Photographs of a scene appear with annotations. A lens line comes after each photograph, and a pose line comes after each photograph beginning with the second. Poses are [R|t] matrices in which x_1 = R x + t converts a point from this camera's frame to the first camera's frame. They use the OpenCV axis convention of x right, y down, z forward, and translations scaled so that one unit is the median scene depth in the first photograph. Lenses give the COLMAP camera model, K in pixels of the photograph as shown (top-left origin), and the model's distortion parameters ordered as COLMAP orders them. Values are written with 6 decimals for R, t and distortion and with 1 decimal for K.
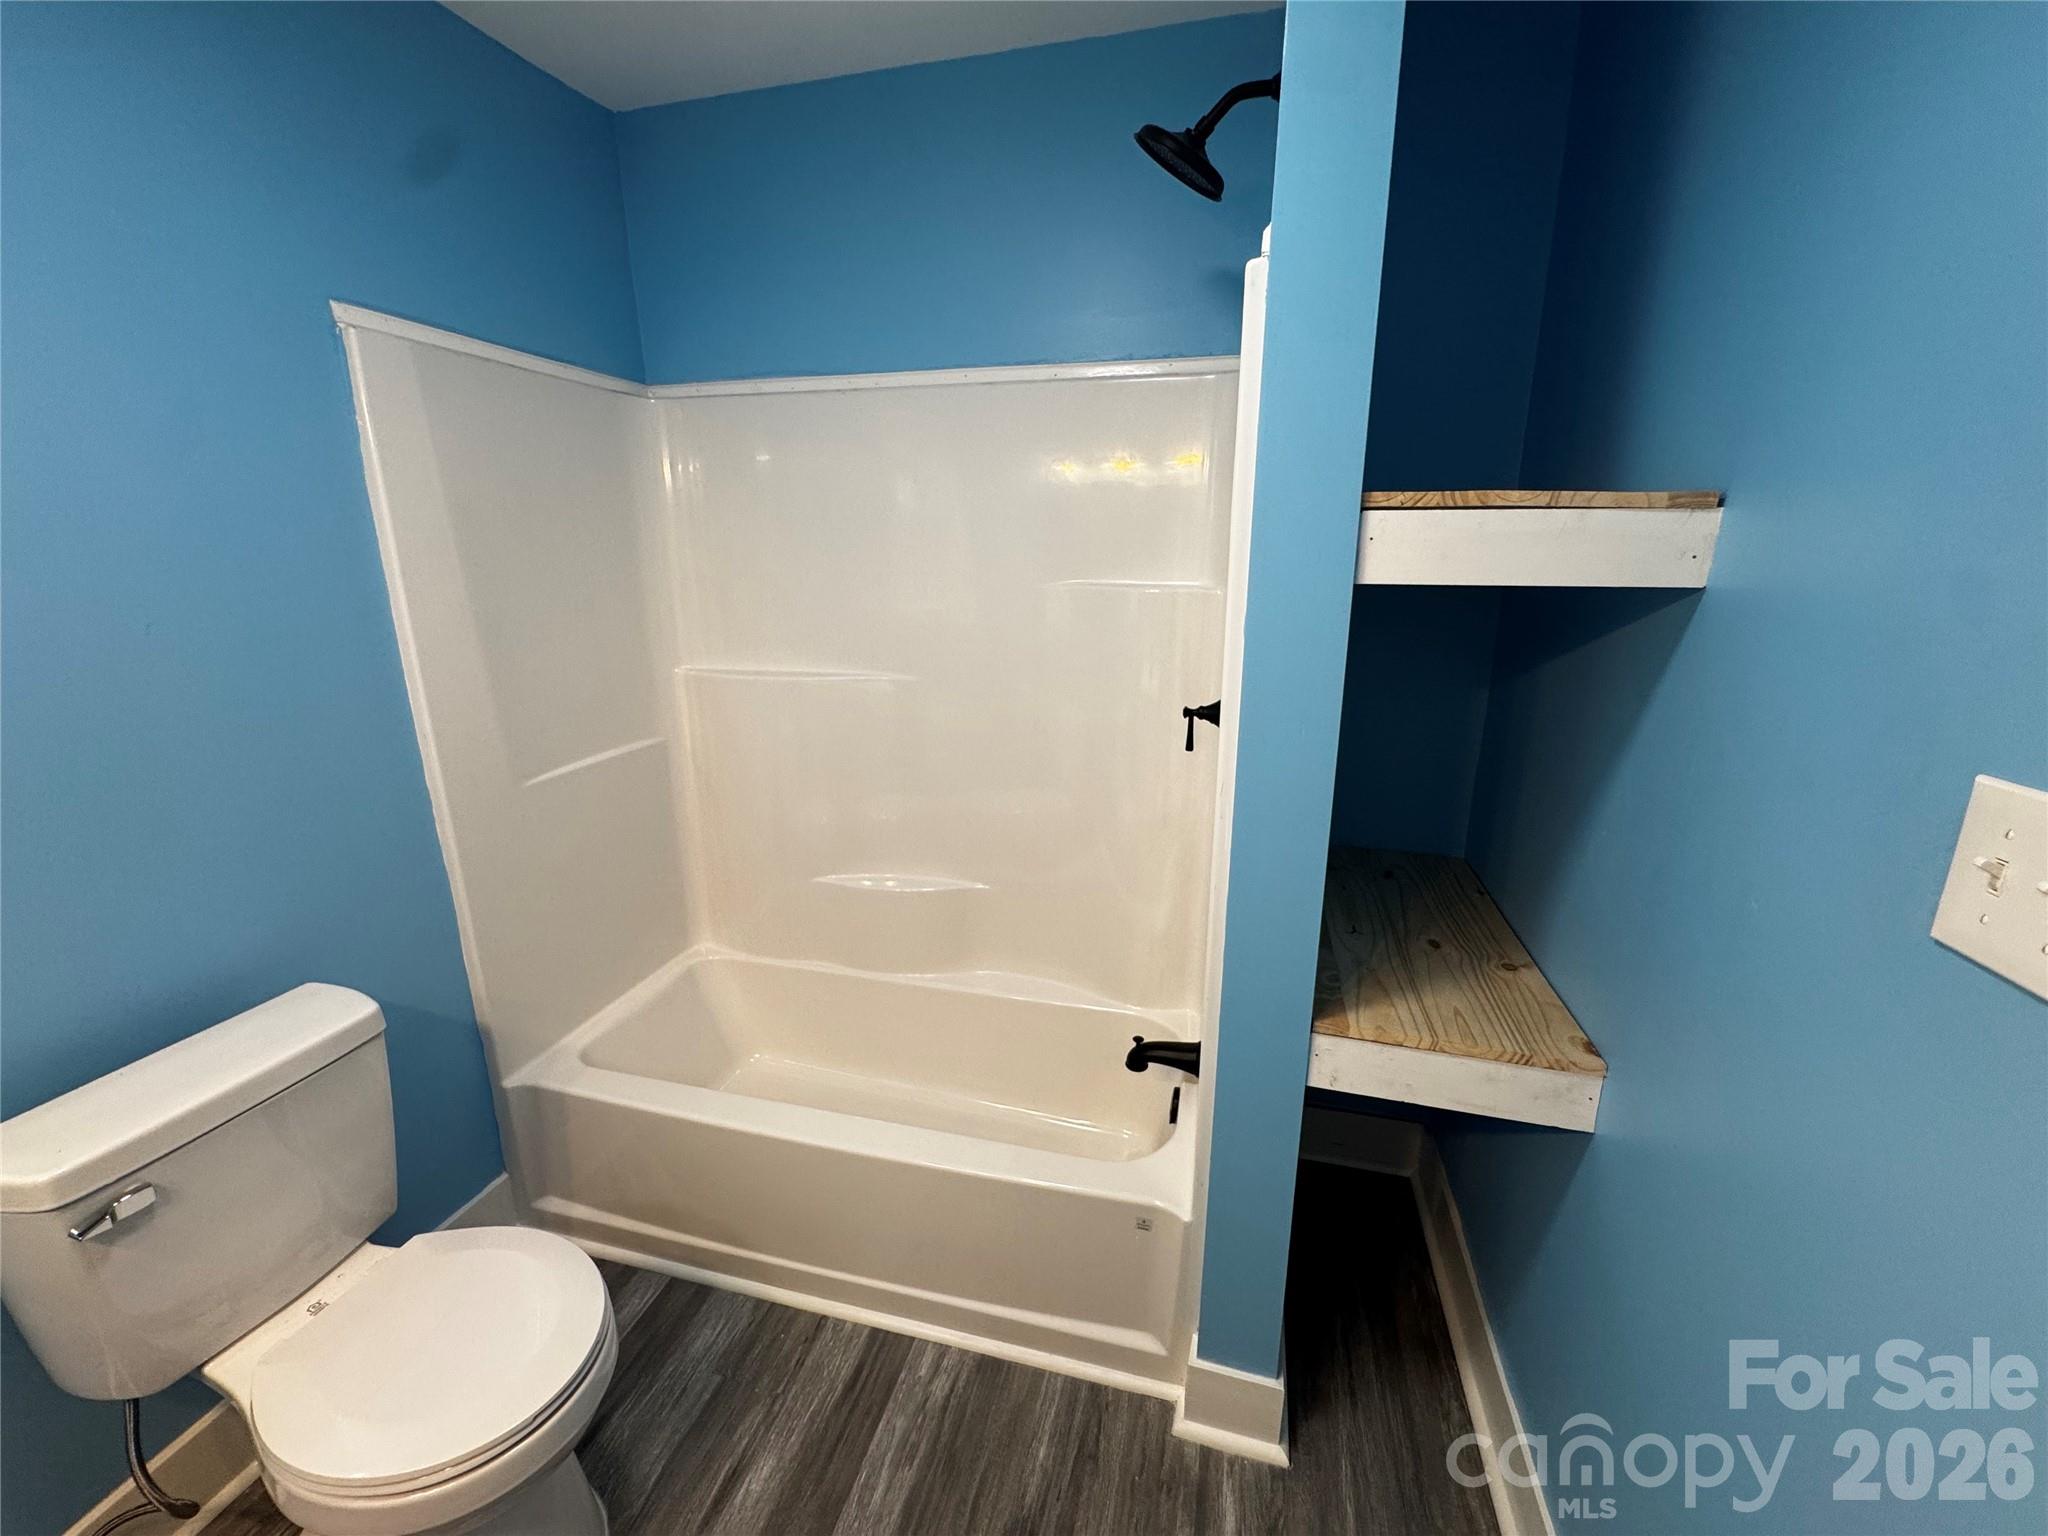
lens RADIAL K [[820.6, 0, 1024.0], [0, 820.6, 768.0], [0, 0, 1]] dist [-0.002295, -0.000048]
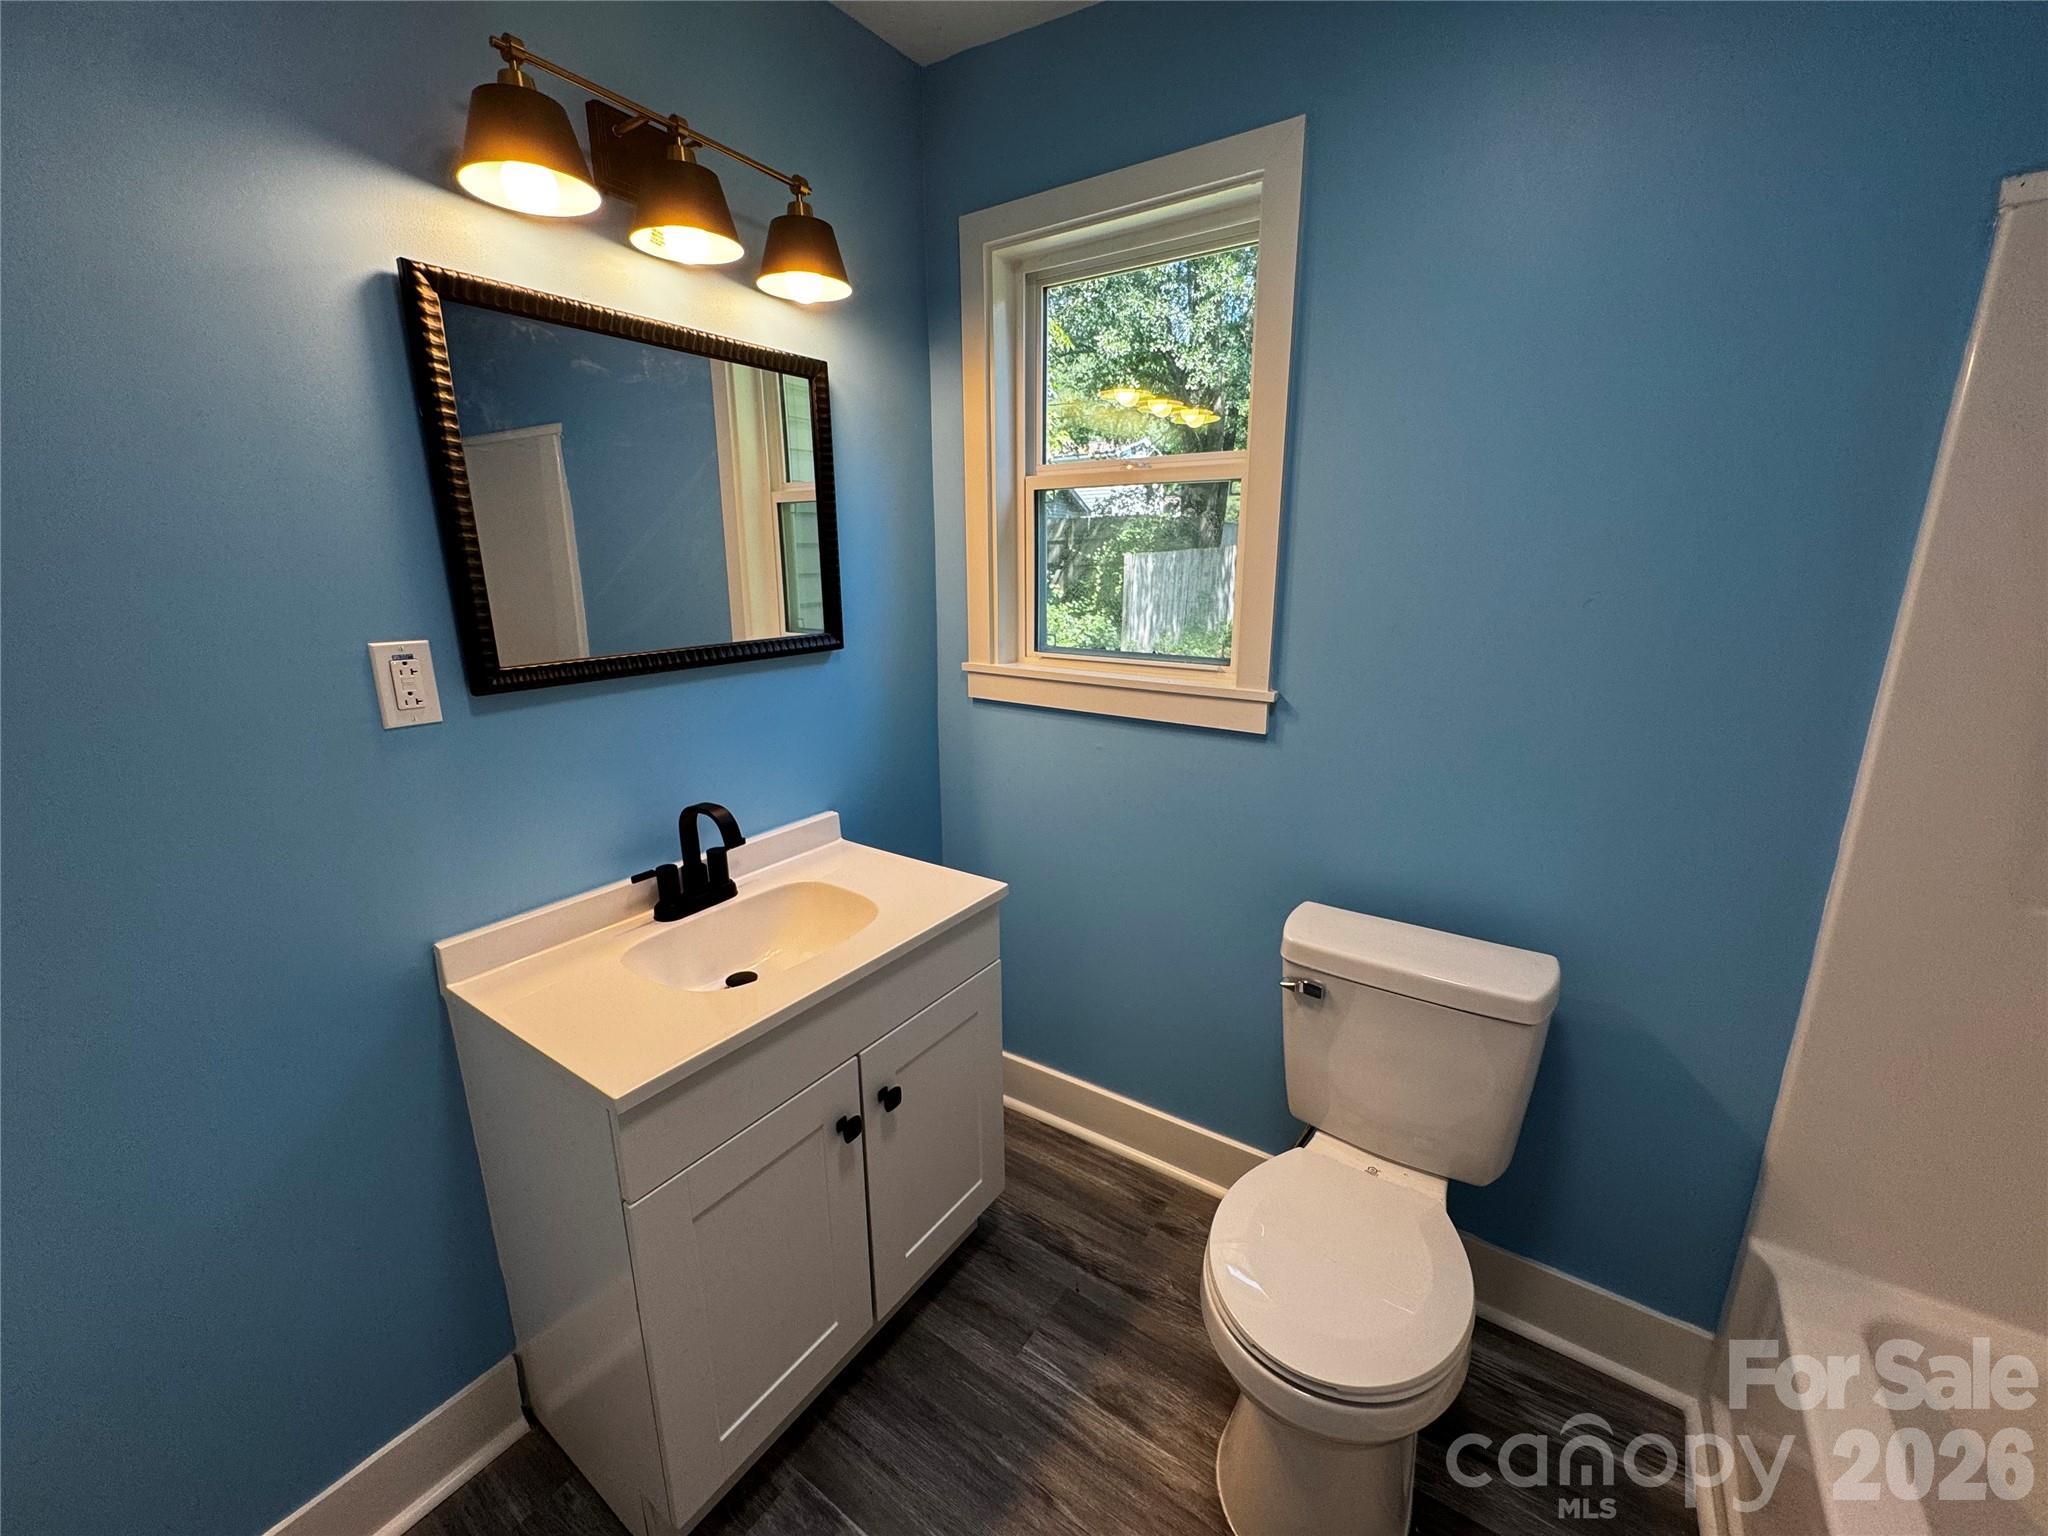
lens RADIAL K [[823.2, 0, 1023.6], [0, 823.2, 770.4], [0, 0, 1]] dist [-0.004907, 0.000094]
pose [[-0.341134, 0.238080, -0.909365, 0.203570], [-0.233467, 0.915624, 0.327300, -0.116819], [0.910561, 0.323960, -0.256766, 0.530784]]
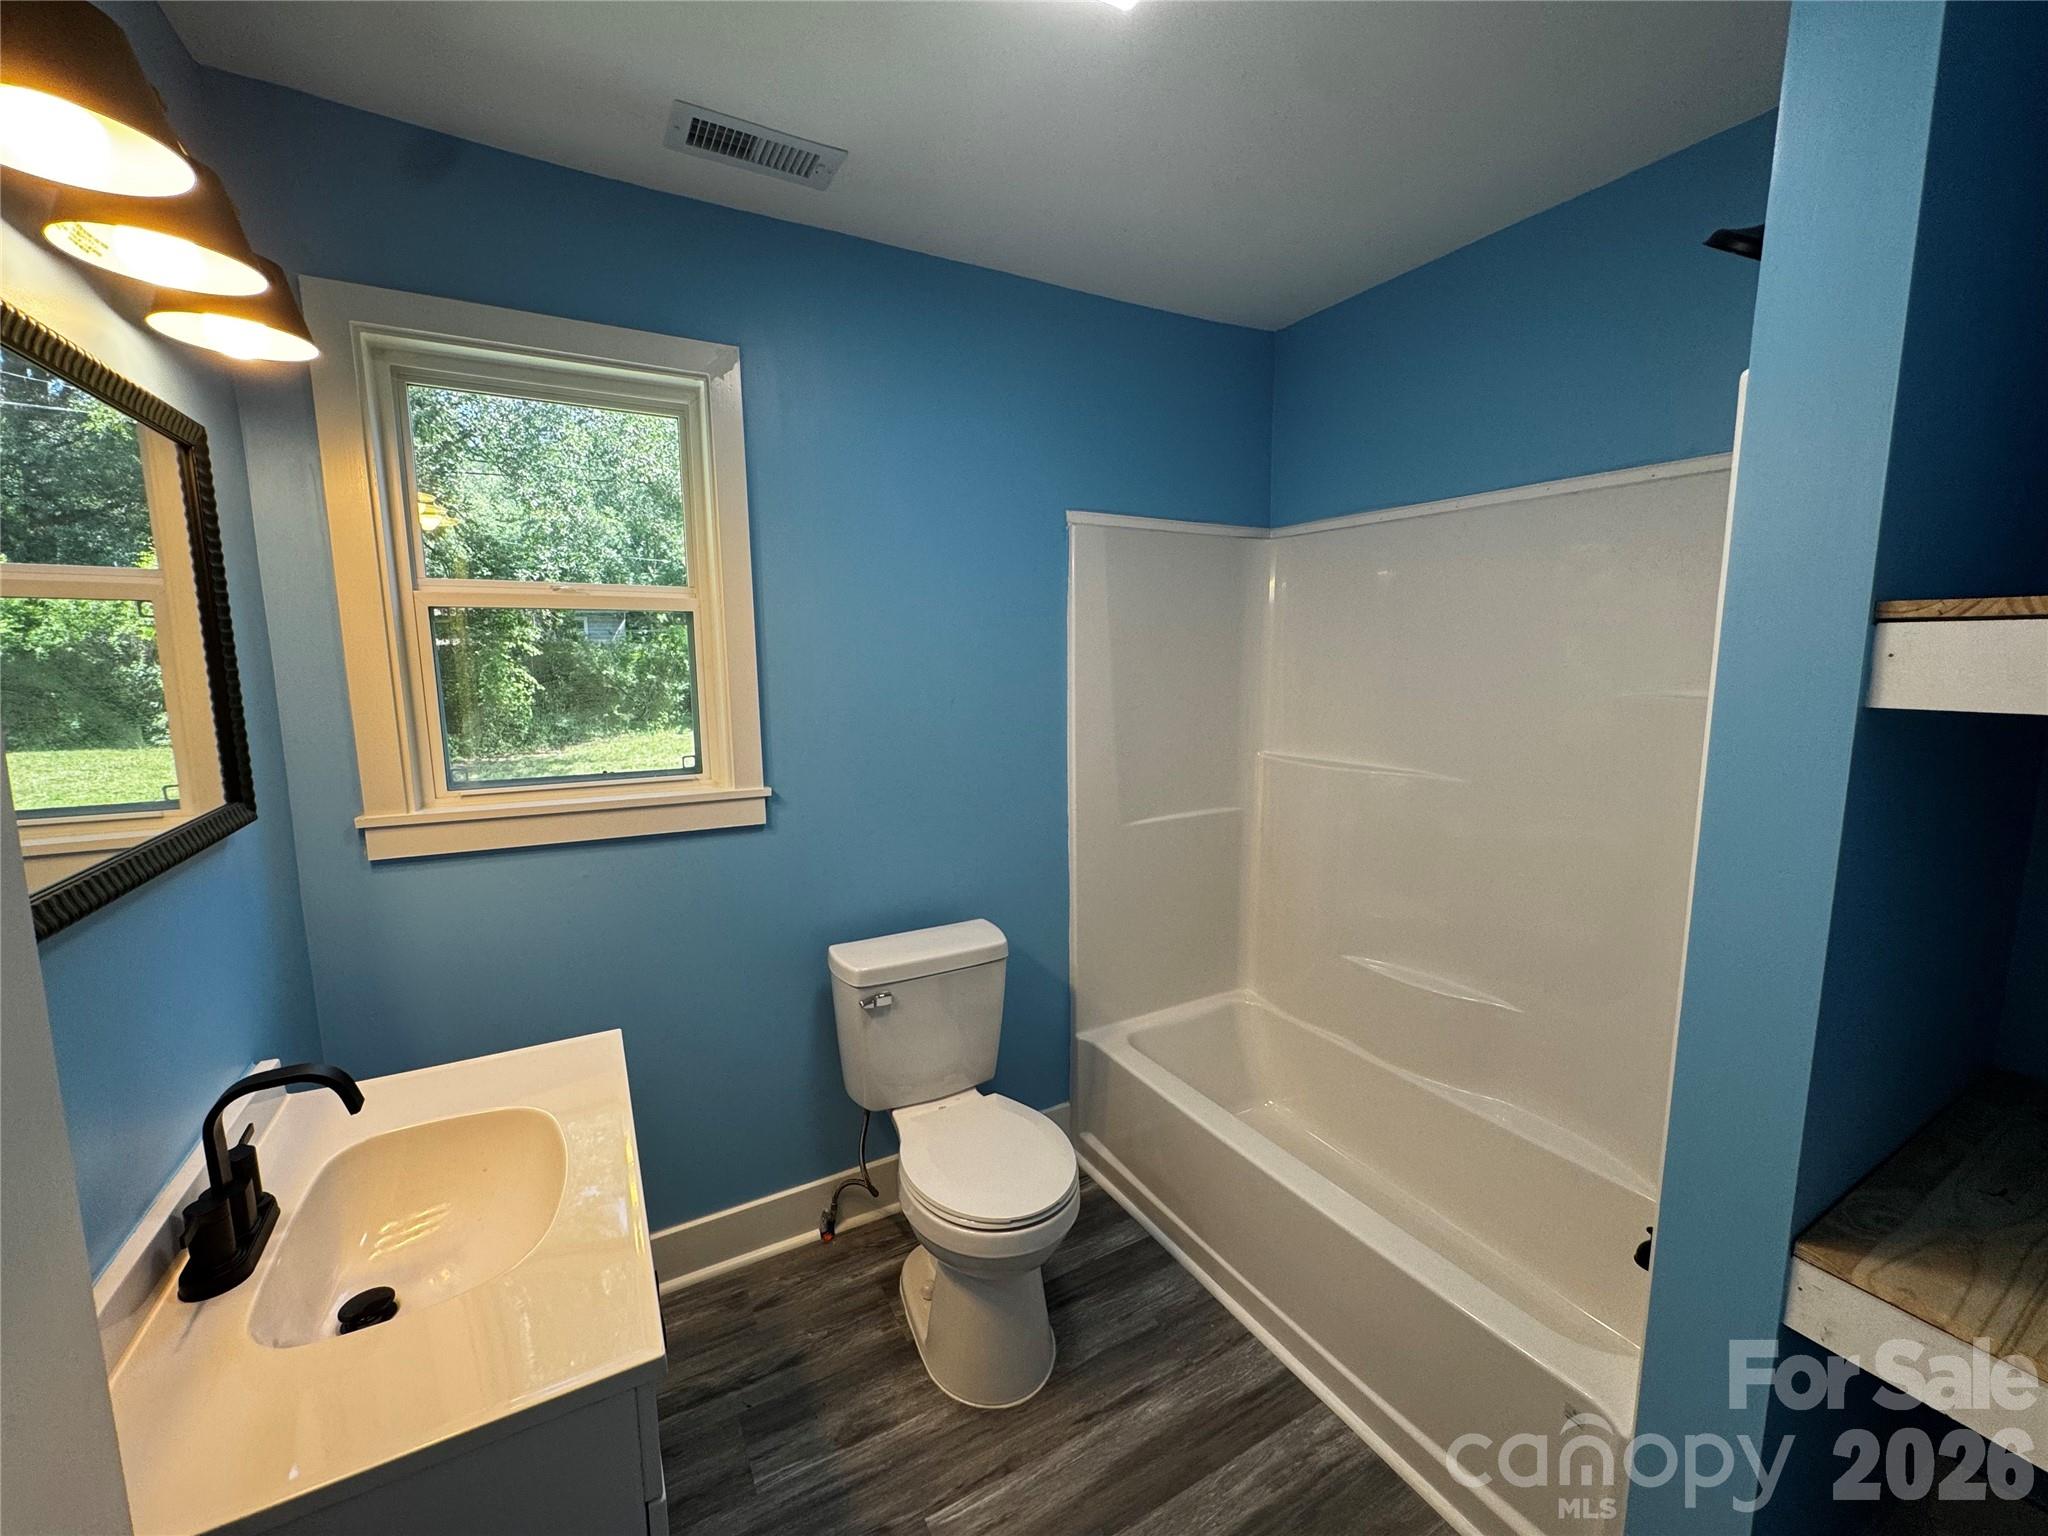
lens RADIAL K [[823.2, 0, 1023.6], [0, 823.2, 770.4], [0, 0, 1]] dist [-0.004907, 0.000094]
pose [[0.697466, 0.098690, -0.709790, 0.289800], [-0.178214, 0.983242, -0.038408, 0.018087], [0.694105, 0.153283, 0.703365, -0.128336]]
